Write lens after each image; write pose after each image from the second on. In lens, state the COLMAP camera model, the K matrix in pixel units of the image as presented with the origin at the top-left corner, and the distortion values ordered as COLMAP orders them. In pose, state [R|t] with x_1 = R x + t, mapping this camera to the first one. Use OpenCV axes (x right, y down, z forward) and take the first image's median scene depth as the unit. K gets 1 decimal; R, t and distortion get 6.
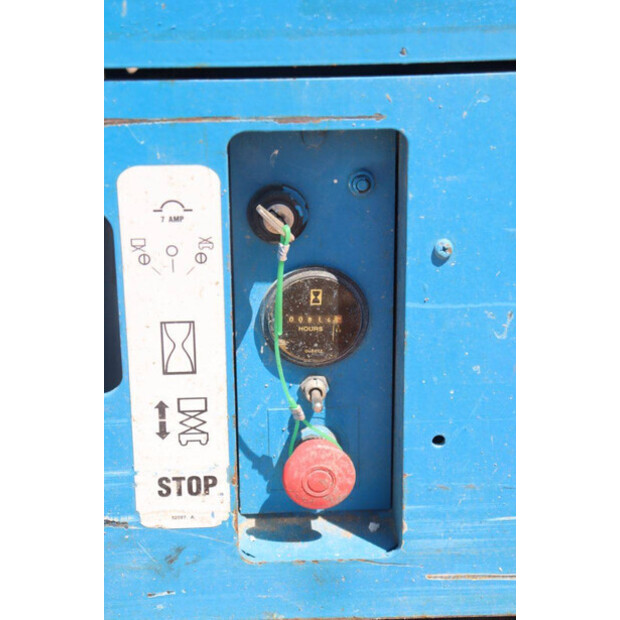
lens RADIAL K [[1462.0, 0, 309.9], [0, 1462.0, 307.8], [0, 0, 1]] dist [0.279817, 0.000000]
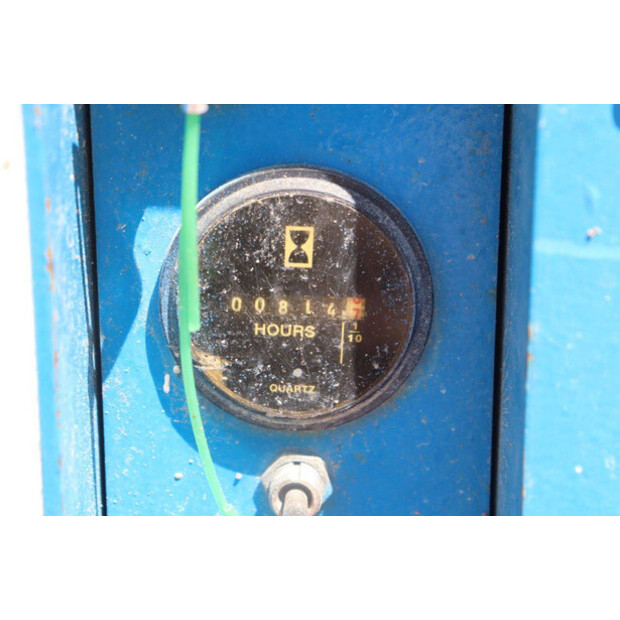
lens RADIAL K [[1462.0, 0, 310.4], [0, 1462.0, 314.5], [0, 0, 1]] dist [0.279817, 0.000000]
pose [[0.997317, 0.029274, -0.067098, 0.033841], [-0.036024, 0.994163, -0.101692, 0.050082], [0.063729, 0.103836, 0.992551, 0.607822]]
